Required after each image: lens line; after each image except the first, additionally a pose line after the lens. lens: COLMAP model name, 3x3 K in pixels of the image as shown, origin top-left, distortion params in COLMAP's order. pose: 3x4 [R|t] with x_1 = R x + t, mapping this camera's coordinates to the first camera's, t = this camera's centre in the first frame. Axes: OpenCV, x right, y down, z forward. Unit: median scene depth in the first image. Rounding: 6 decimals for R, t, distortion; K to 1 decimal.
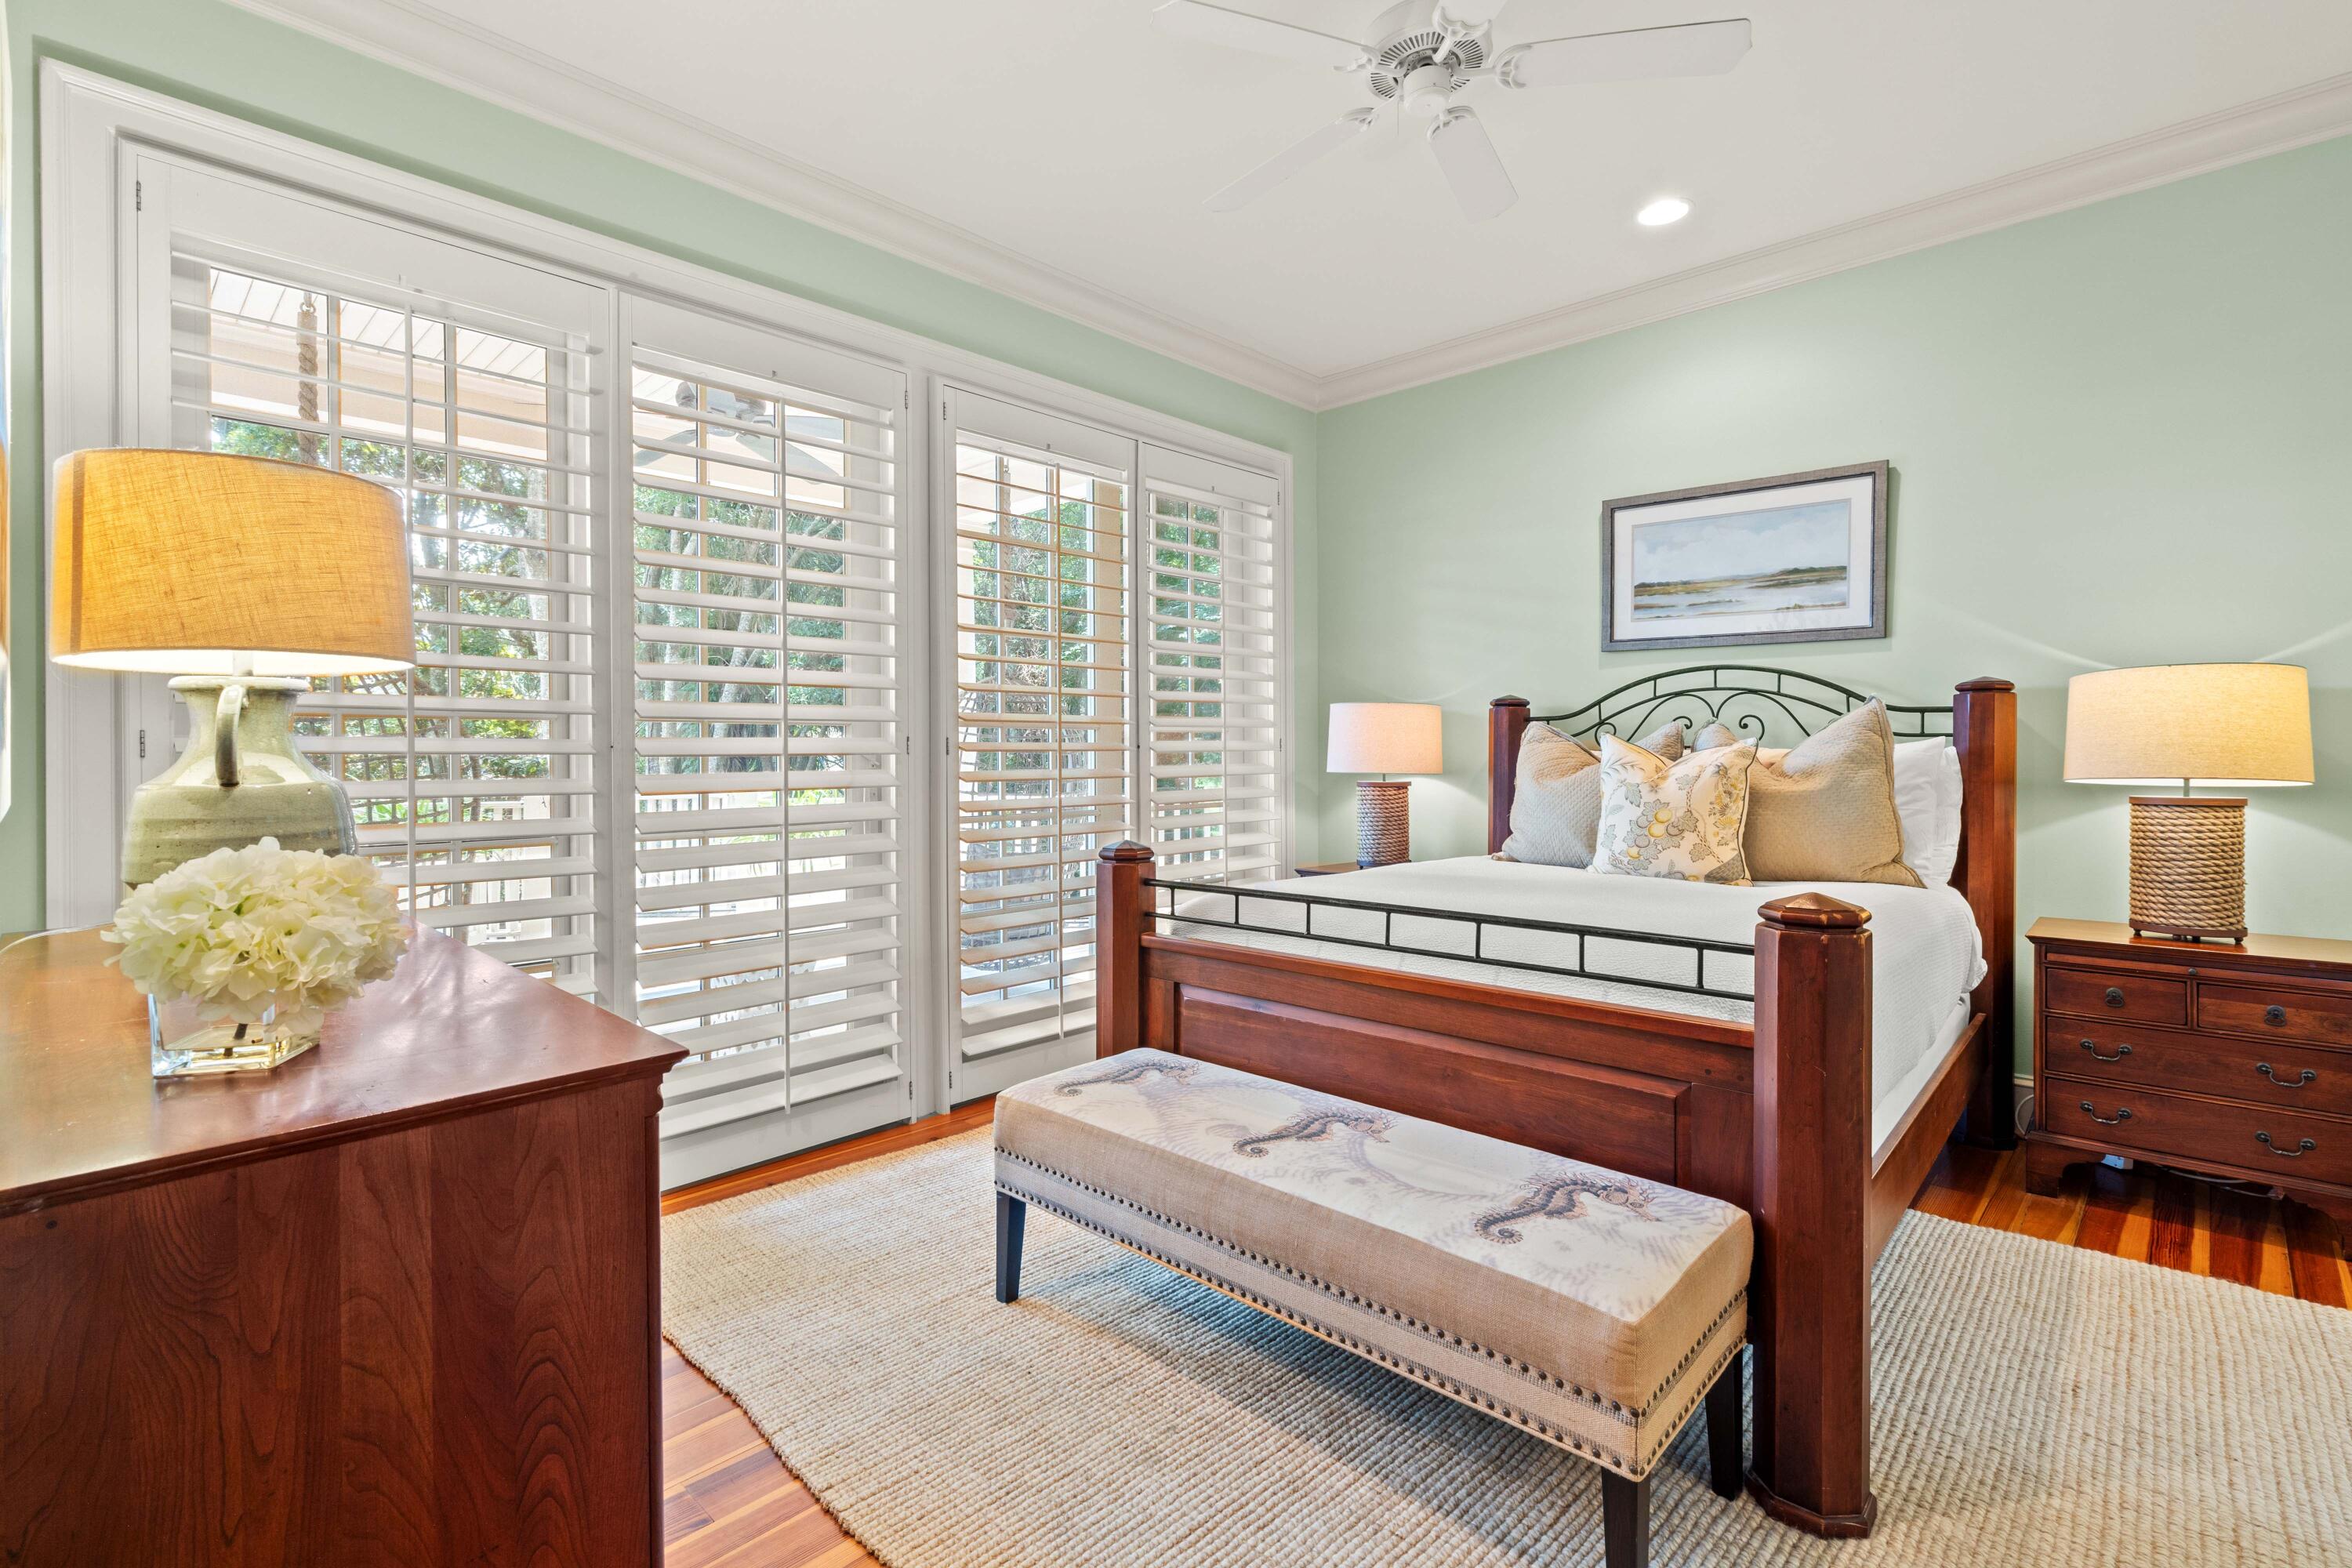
lens RADIAL K [[1062.6, 0, 1180.0], [0, 1062.6, 812.0], [0, 0, 1]] dist [0.000544, 0.000256]
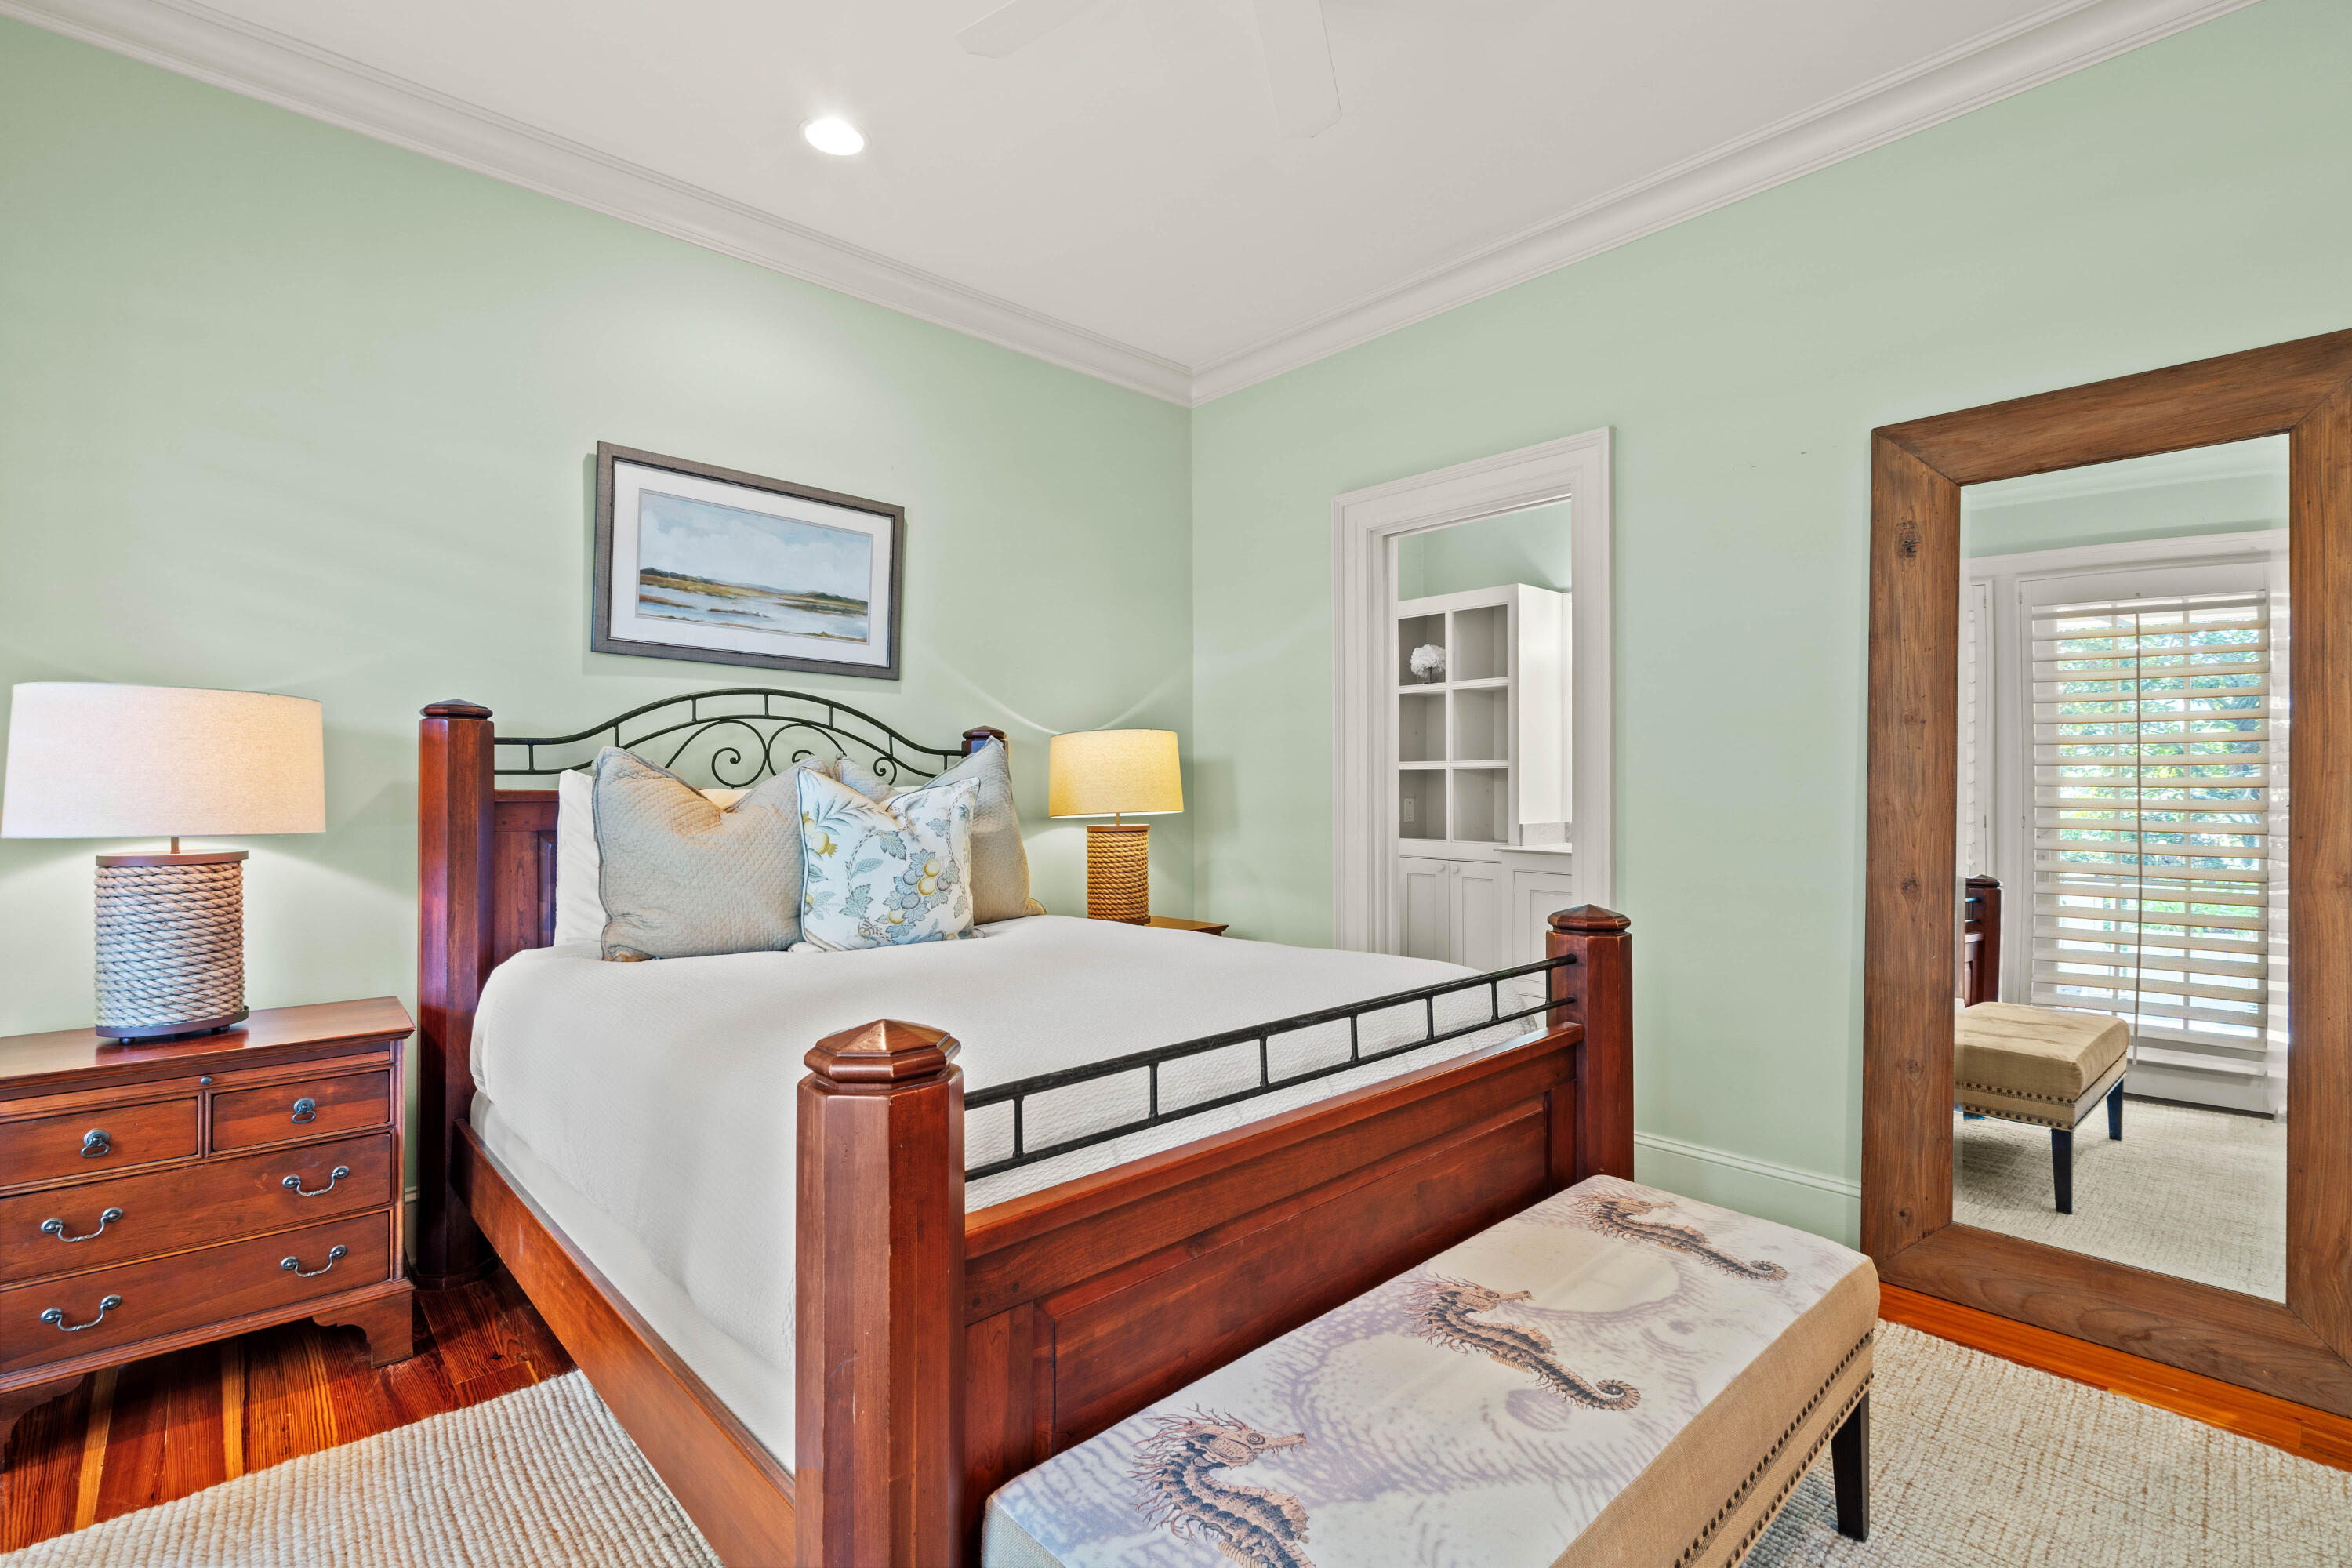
lens RADIAL K [[1069.5, 0, 1175.2], [0, 1069.5, 798.0], [0, 0, 1]] dist [0.000406, 0.000466]
pose [[0.063077, -0.006524, 0.997987, -0.344899], [0.055553, 0.998451, 0.003016, -0.039586], [-0.996461, 0.055251, 0.063342, 0.679489]]
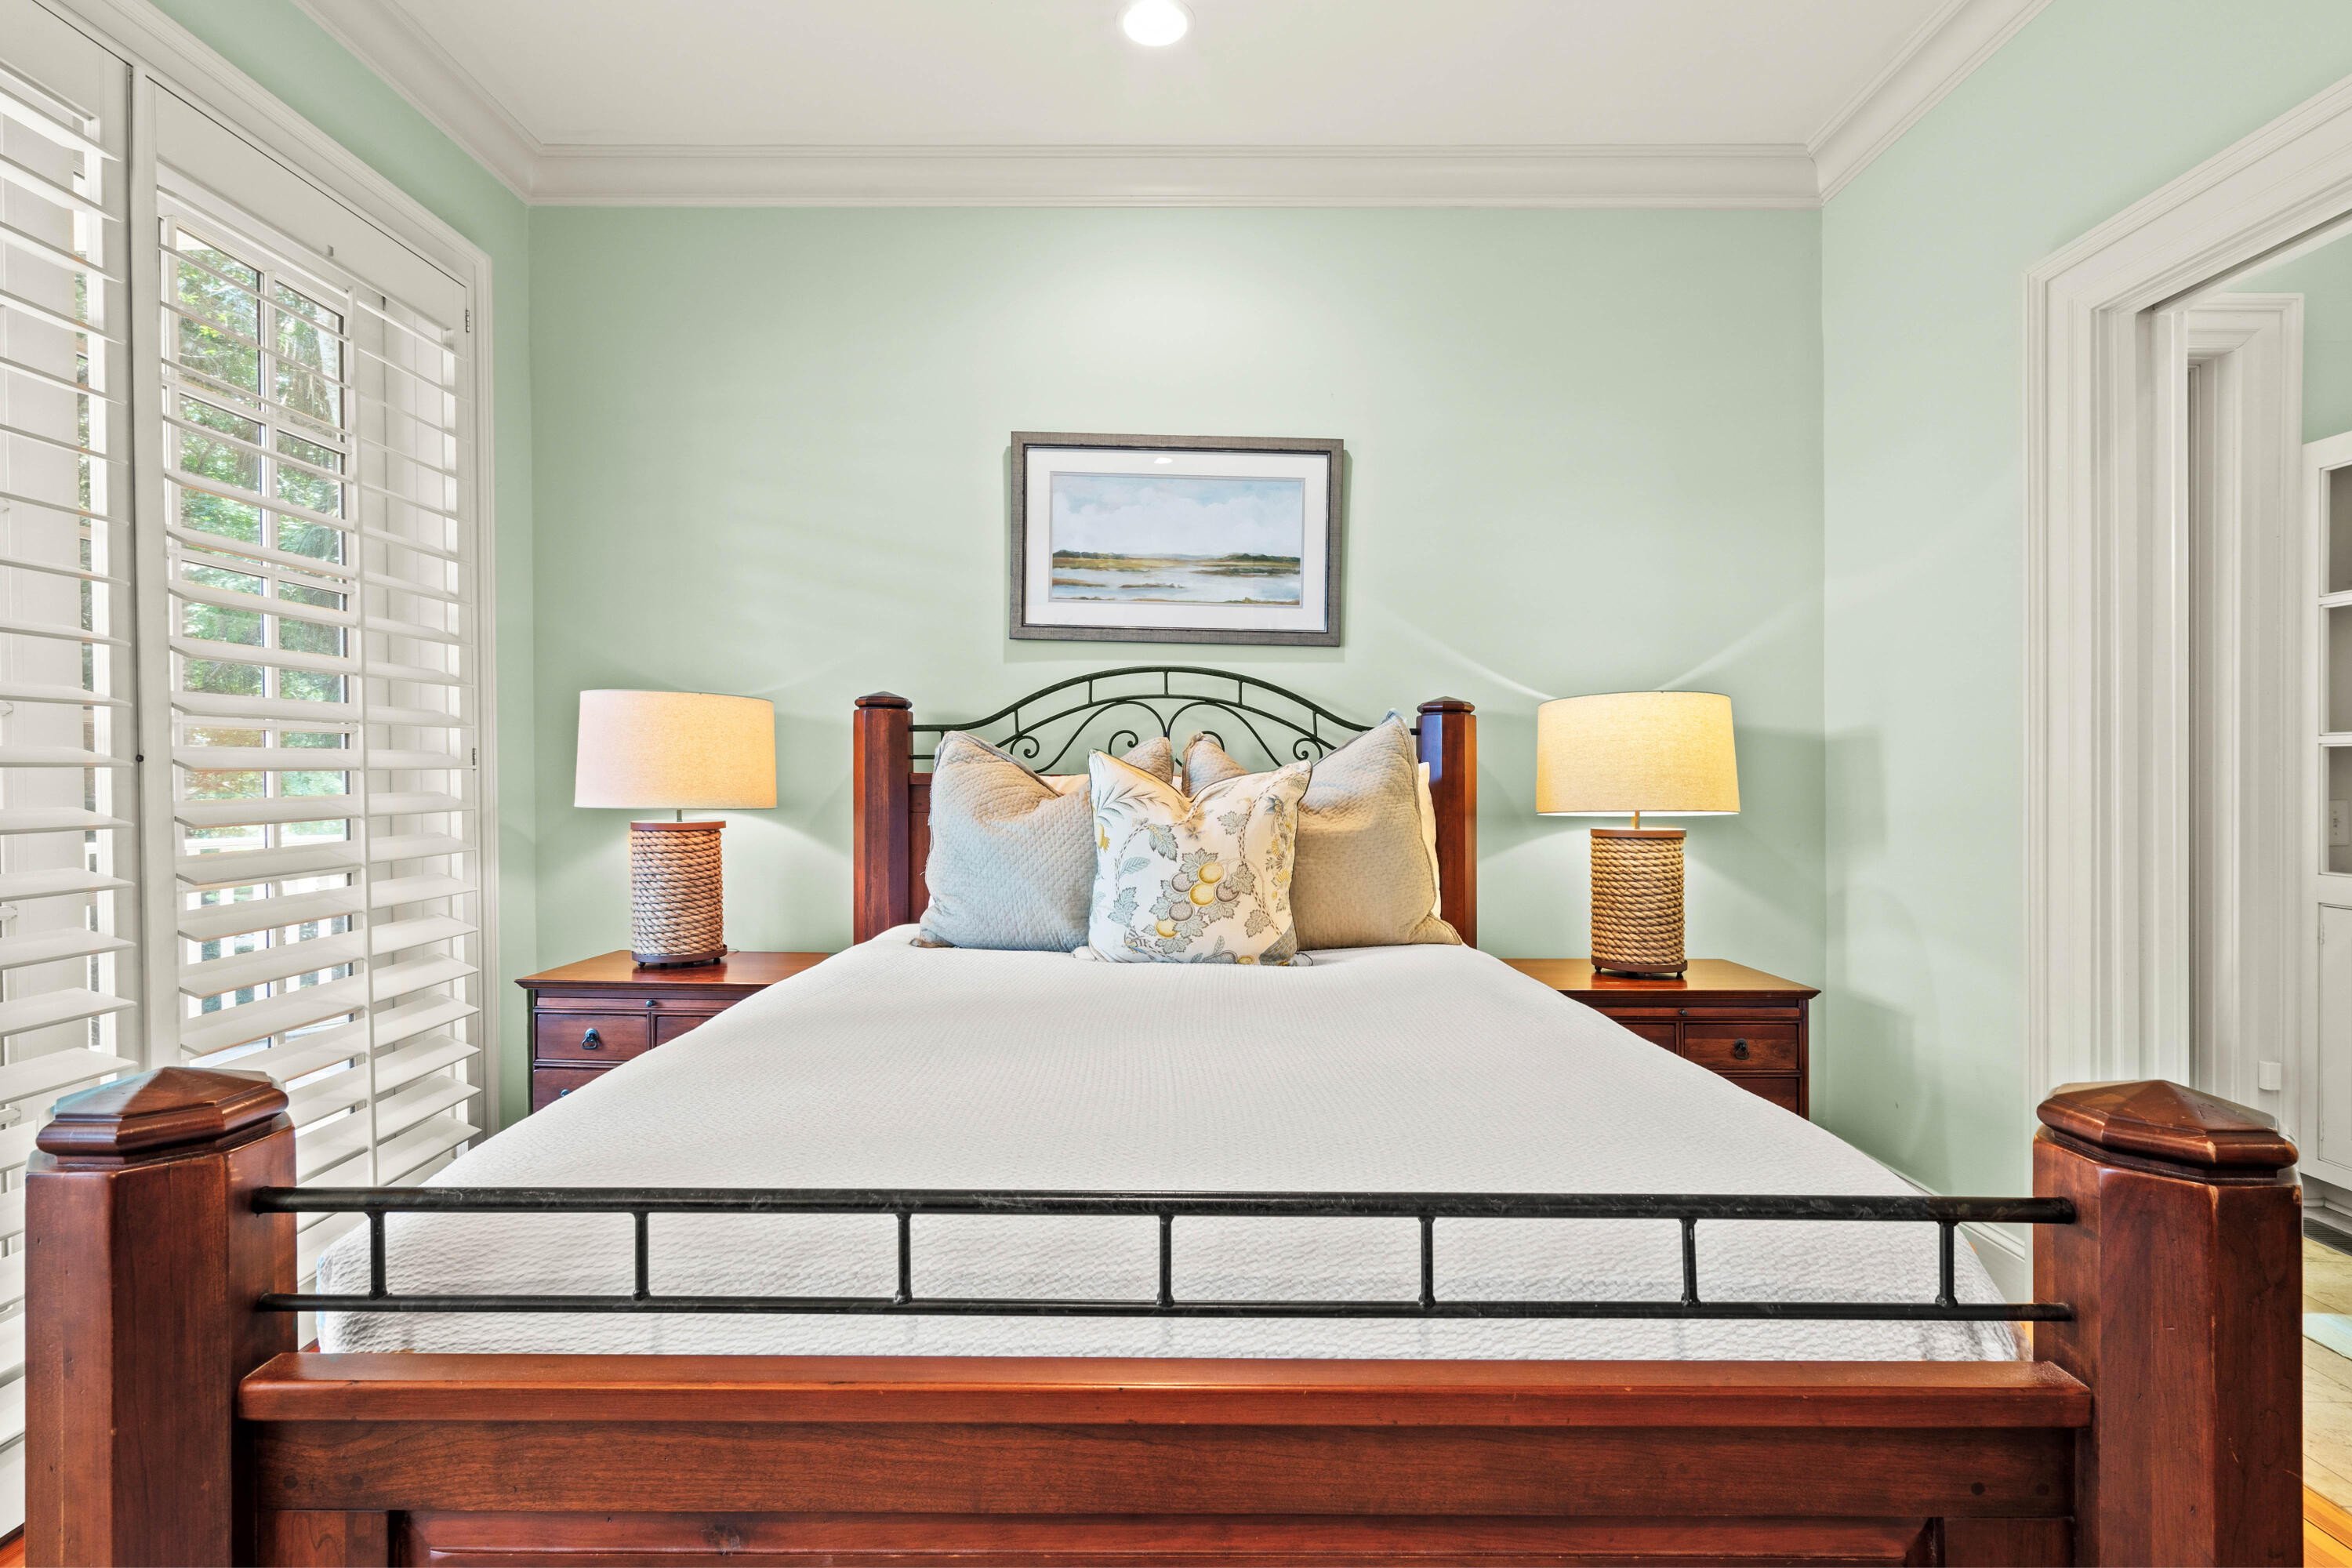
lens RADIAL K [[1097.2, 0, 1168.5], [0, 1097.2, 793.5], [0, 0, 1]] dist [-0.004284, 0.000535]
pose [[0.731641, -0.005537, 0.681667, -0.041868], [0.029822, 0.999270, -0.023891, -0.028244], [-0.681037, 0.037809, 0.731272, 0.452674]]
